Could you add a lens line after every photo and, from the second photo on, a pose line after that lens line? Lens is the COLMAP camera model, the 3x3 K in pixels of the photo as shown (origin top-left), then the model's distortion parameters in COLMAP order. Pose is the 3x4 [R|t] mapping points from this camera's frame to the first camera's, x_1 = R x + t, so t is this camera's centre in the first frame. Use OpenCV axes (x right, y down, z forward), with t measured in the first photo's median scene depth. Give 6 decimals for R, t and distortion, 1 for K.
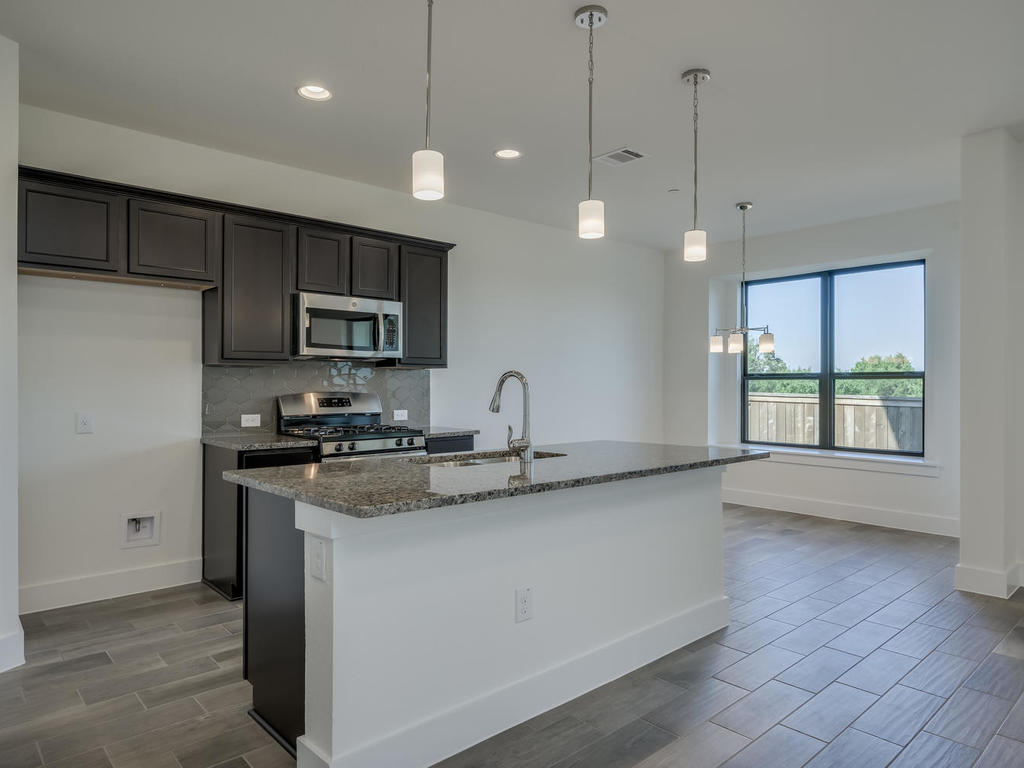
lens RADIAL K [[649.4, 0, 511.6], [0, 649.4, 384.1], [0, 0, 1]] dist [-0.001450, -0.003192]
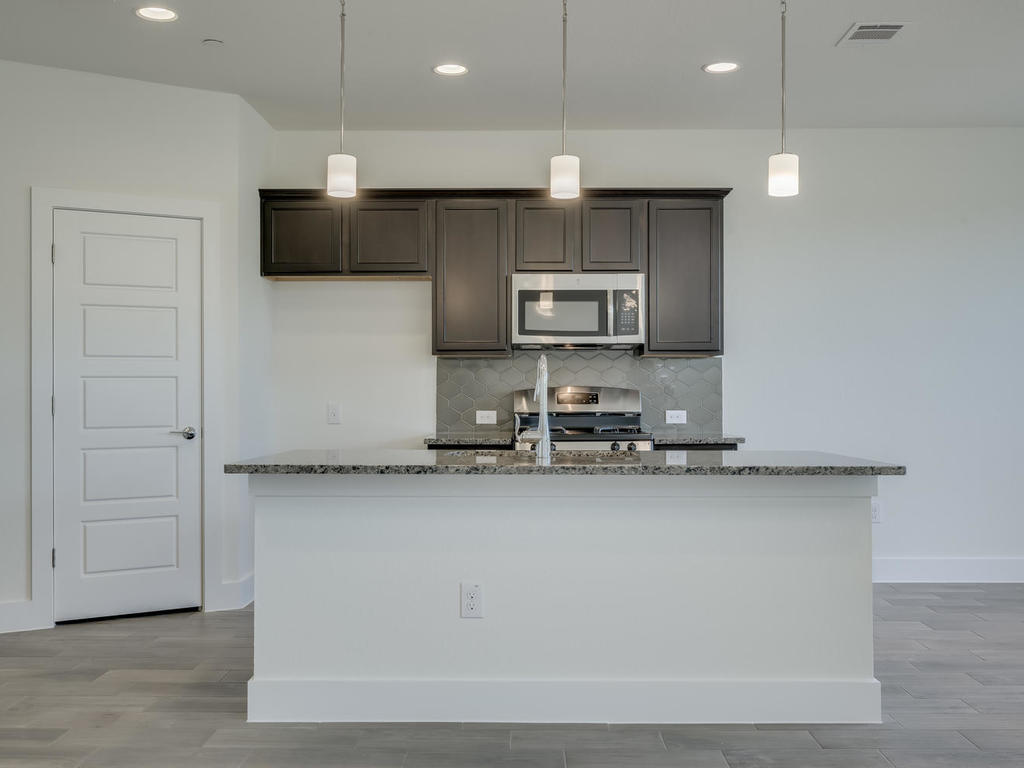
lens RADIAL K [[1020.8, 0, 515.5], [0, 1020.8, 380.7], [0, 0, 1]] dist [-0.012705, 0.000000]
pose [[0.735131, -0.008225, -0.677876, 0.564496], [0.002133, 0.999950, -0.009820, 0.017521], [0.677922, 0.005773, 0.735111, -0.027387]]
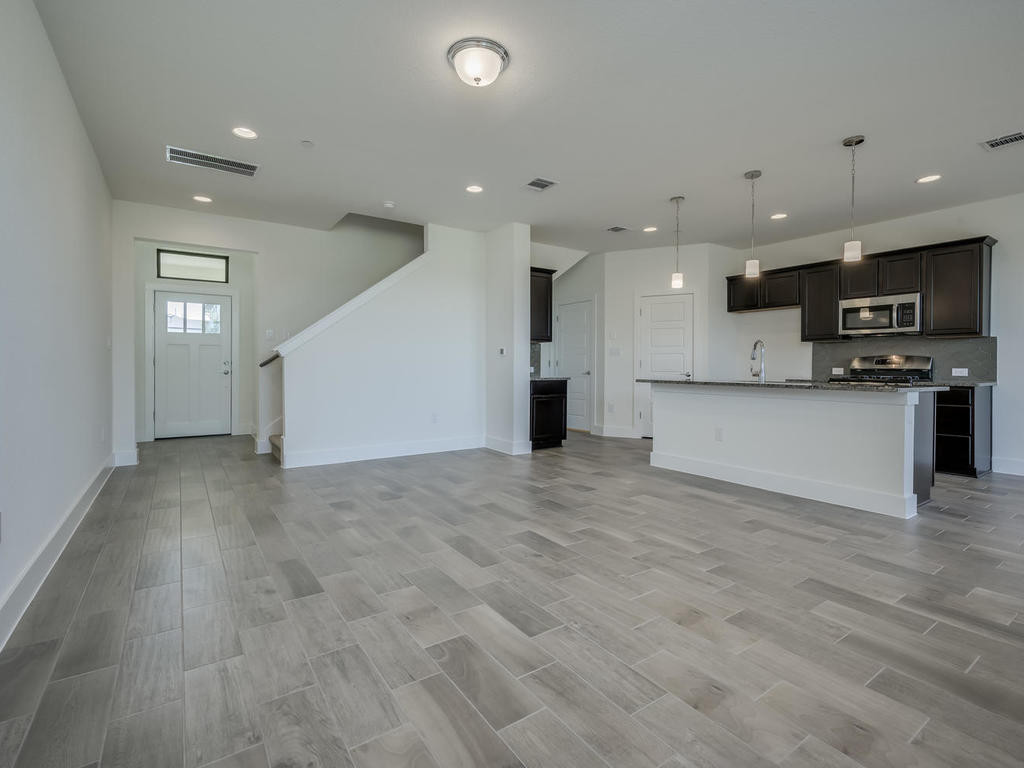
lens RADIAL K [[487.5, 0, 517.8], [0, 487.5, 369.4], [0, 0, 1]] dist [0.011442, -0.000855]
pose [[-0.123314, 0.005992, -0.992350, 1.044762], [-0.002722, 0.999976, 0.006377, 0.041673], [0.992364, 0.003488, -0.123295, 0.239501]]
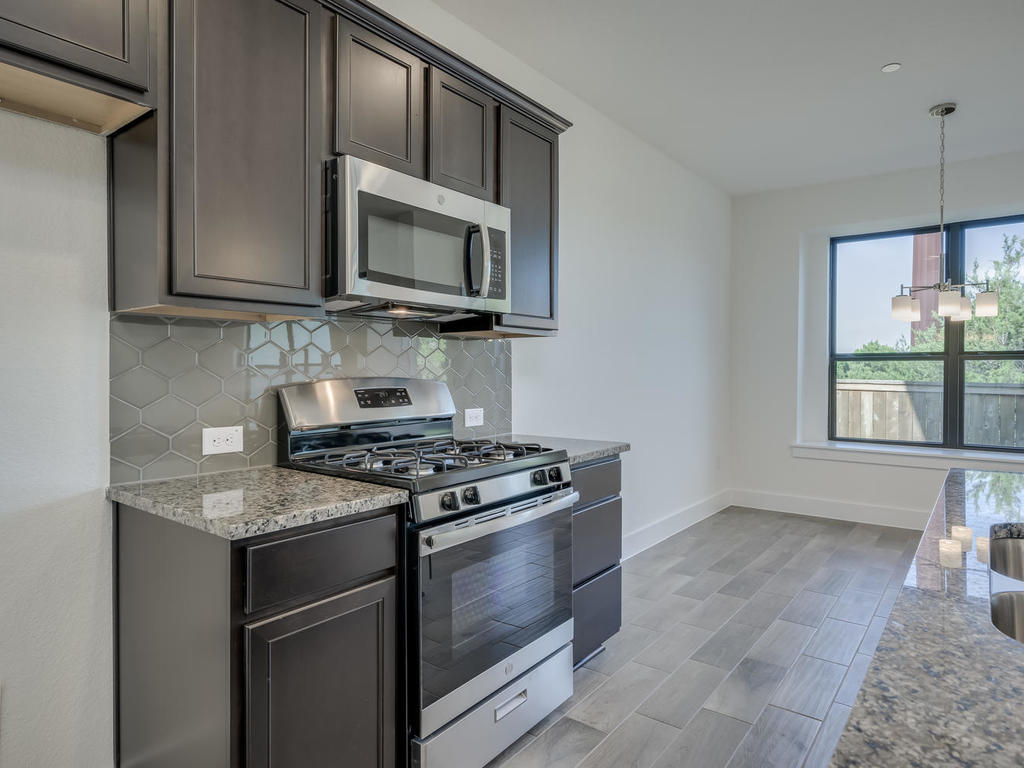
lens RADIAL K [[620.6, 0, 509.9], [0, 620.6, 379.4], [0, 0, 1]] dist [-0.004176, -0.004727]
pose [[0.984352, -0.004193, 0.176163, -0.260208], [0.001711, 0.999897, 0.014242, 0.006745], [-0.176205, -0.013718, 0.984258, 0.498103]]
